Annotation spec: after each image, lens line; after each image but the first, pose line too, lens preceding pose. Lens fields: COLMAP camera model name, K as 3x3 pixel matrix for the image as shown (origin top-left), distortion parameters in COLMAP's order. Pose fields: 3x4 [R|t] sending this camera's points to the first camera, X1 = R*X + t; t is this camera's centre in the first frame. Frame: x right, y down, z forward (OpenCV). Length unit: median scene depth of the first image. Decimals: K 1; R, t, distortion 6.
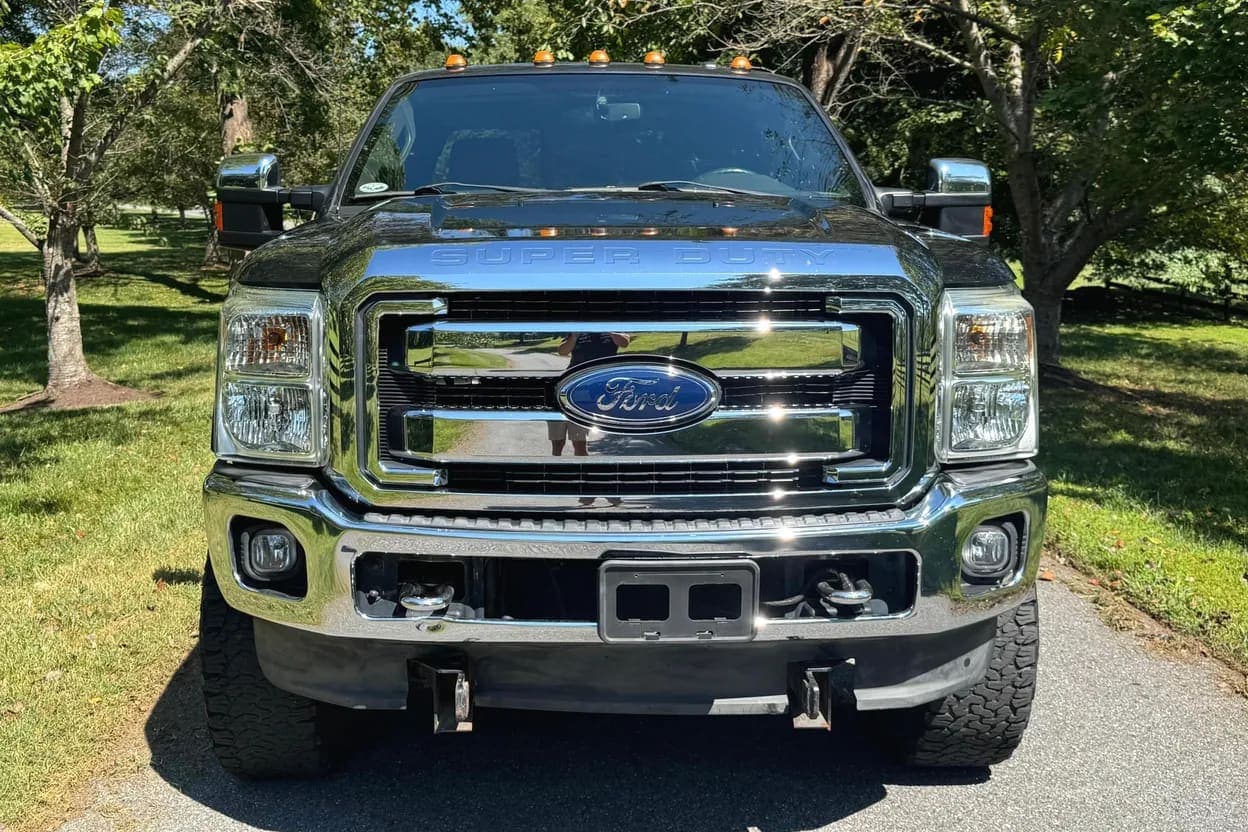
lens RADIAL K [[1252.7, 0, 624.2], [0, 1252.7, 409.2], [0, 0, 1]] dist [0.267536, -0.740461]
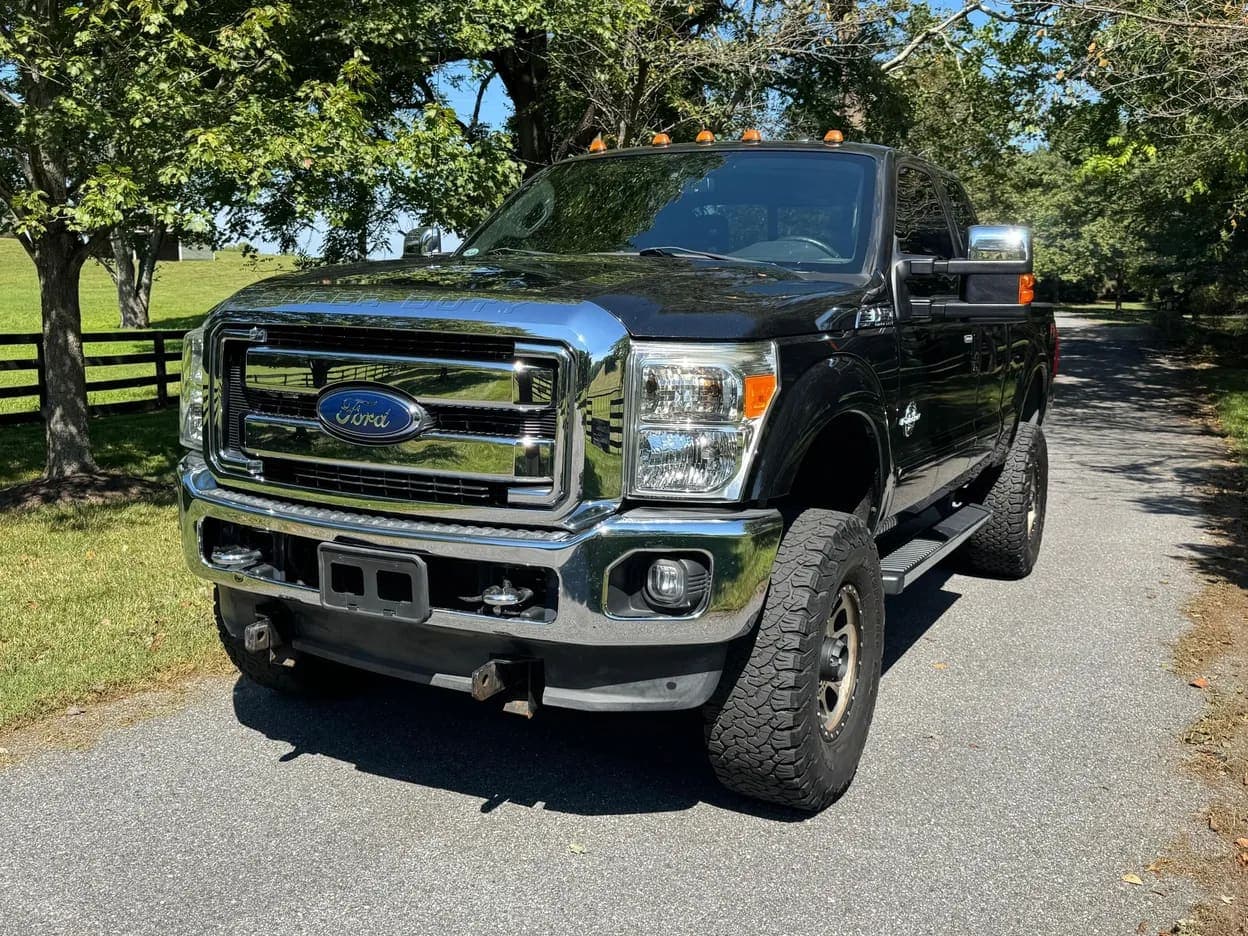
lens RADIAL K [[1172.6, 0, 631.3], [0, 1172.6, 467.8], [0, 0, 1]] dist [0.173726, -0.369812]
pose [[0.874201, 0.091718, -0.476824, 0.741152], [-0.092668, 0.995463, 0.021584, -0.006551], [0.476640, 0.025318, 0.878734, 0.097762]]
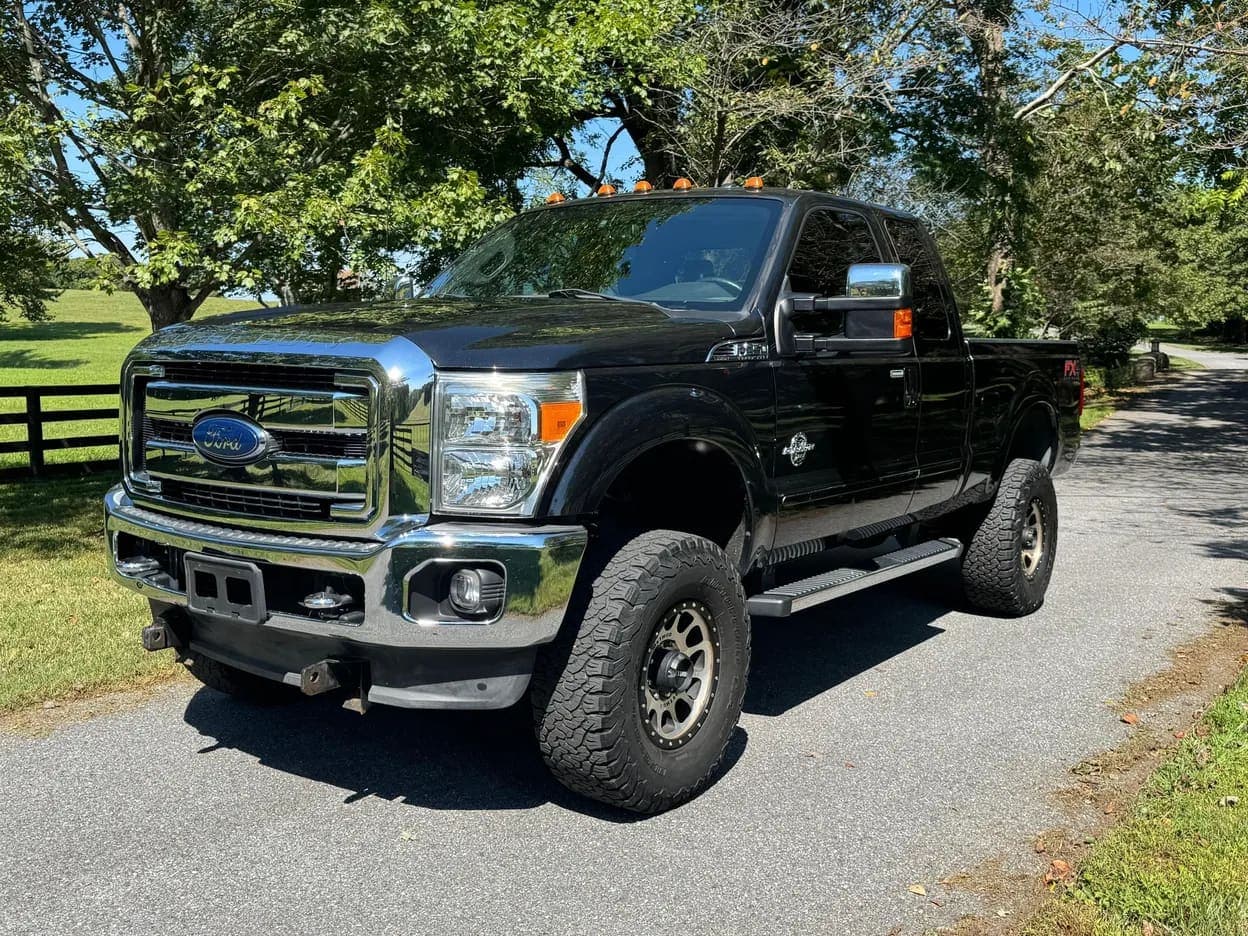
lens RADIAL K [[1172.9, 0, 632.4], [0, 1172.9, 475.2], [0, 0, 1]] dist [0.173652, -0.357801]
pose [[0.794495, 0.079058, -0.602103, 1.084960], [-0.097579, 0.995226, 0.001918, -0.015202], [0.599380, 0.057229, 0.798416, 0.202731]]
